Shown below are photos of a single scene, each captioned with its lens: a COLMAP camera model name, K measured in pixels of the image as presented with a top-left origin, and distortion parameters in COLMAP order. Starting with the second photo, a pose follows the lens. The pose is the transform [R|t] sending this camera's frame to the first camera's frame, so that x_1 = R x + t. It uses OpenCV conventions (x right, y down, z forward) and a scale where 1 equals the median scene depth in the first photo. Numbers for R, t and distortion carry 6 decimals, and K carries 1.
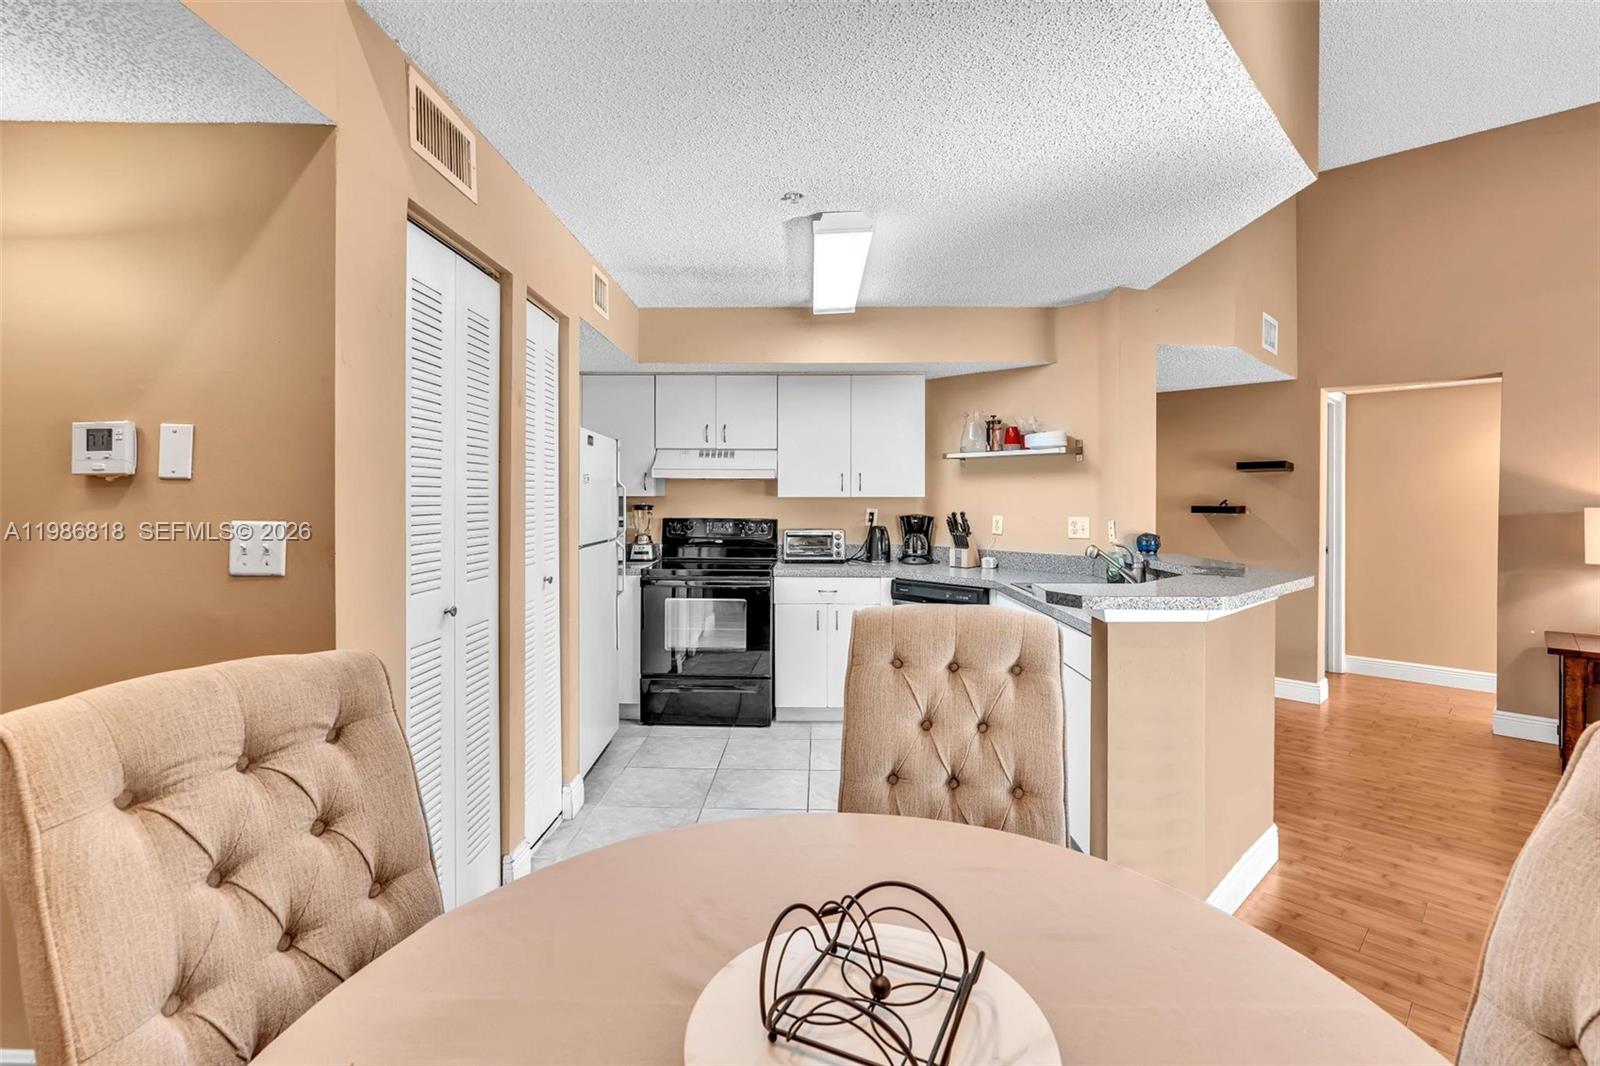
lens RADIAL K [[722.5, 0, 801.1], [0, 722.5, 503.4], [0, 0, 1]] dist [-0.009170, 0.003764]
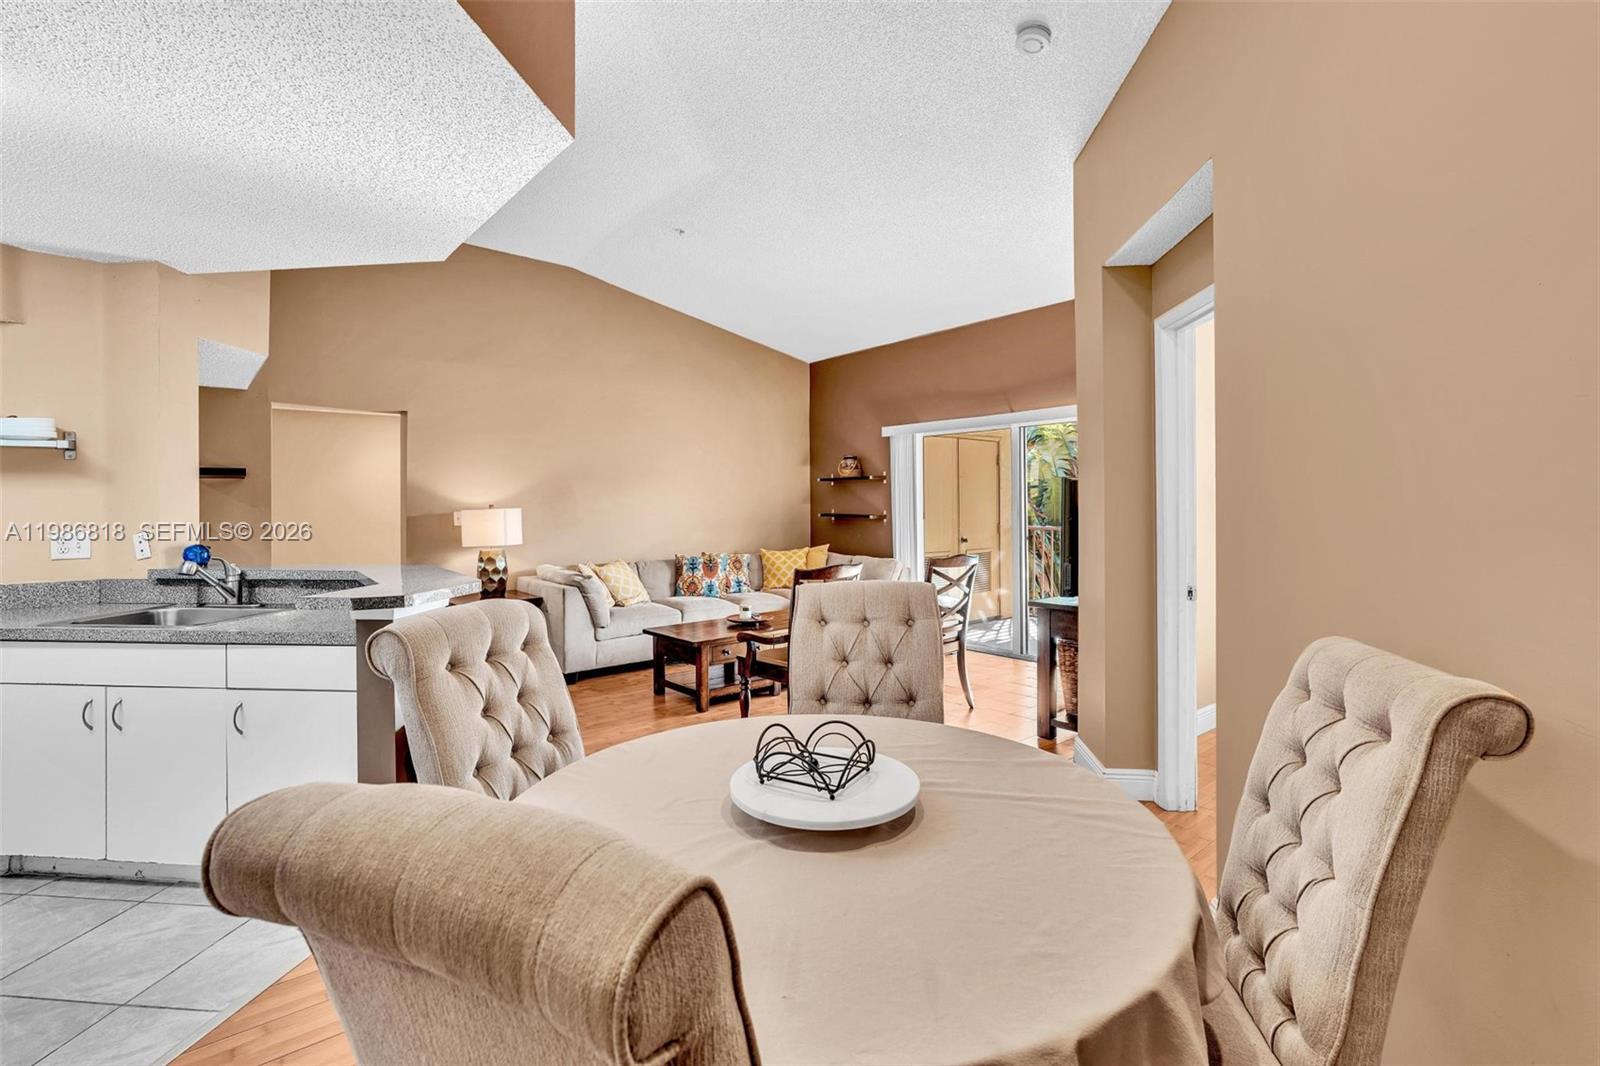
lens RADIAL K [[722.5, 0, 795.3], [0, 722.5, 498.8], [0, 0, 1]] dist [-0.009170, 0.003764]
pose [[0.086229, 0.001217, 0.996275, -0.299314], [0.013670, 0.999904, -0.002404, -0.003165], [-0.996182, 0.013826, 0.086204, 0.145596]]
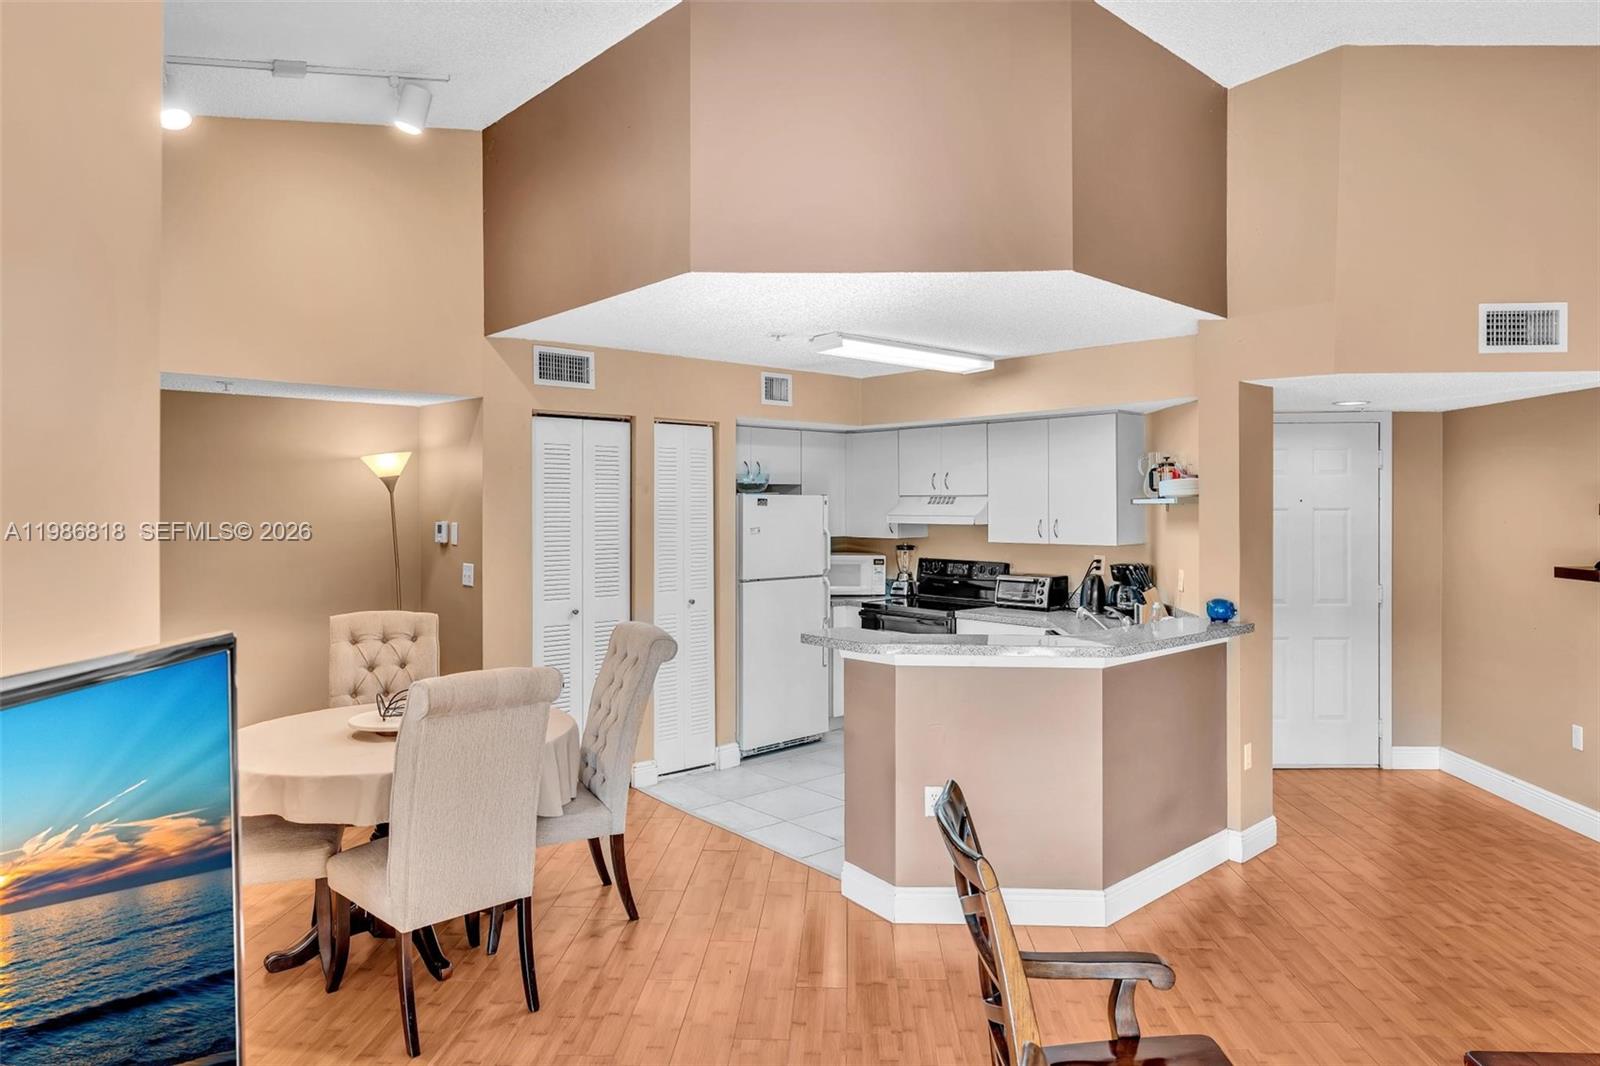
lens RADIAL K [[1001.4, 0, 808.6], [0, 1001.4, 504.0], [0, 0, 1]] dist [0.004789, -0.001610]
pose [[0.689183, -0.003755, -0.724577, 0.864797], [-0.002820, 0.999965, -0.007865, -0.053279], [0.724582, 0.007464, 0.689149, -0.172571]]
